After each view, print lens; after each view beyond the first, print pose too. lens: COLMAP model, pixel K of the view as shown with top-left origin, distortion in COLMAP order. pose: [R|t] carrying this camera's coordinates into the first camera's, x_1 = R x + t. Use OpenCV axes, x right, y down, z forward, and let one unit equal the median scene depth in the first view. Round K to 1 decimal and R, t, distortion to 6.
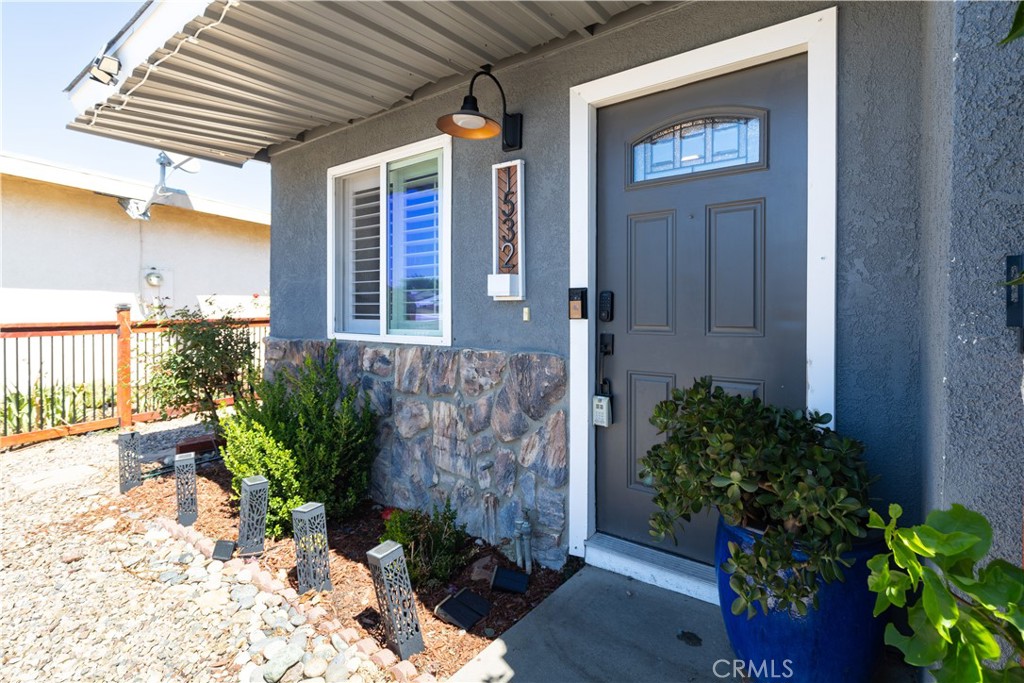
lens RADIAL K [[511.7, 0, 512.1], [0, 511.7, 312.6], [0, 0, 1]] dist [-0.002686, -0.000210]
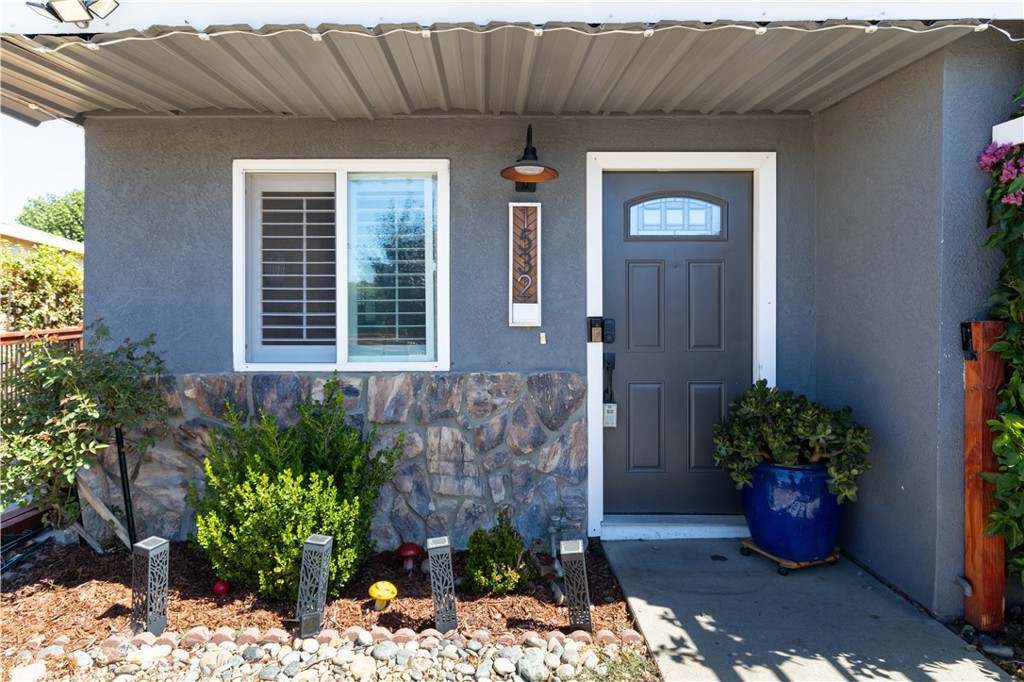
lens RADIAL K [[574.9, 0, 511.8], [0, 574.9, 319.1], [0, 0, 1]] dist [0.002062, 0.000361]
pose [[0.792879, -0.000166, 0.609380, -0.785104], [0.005201, 0.999965, -0.006495, -0.031202], [-0.609357, 0.008320, 0.792852, 0.027058]]
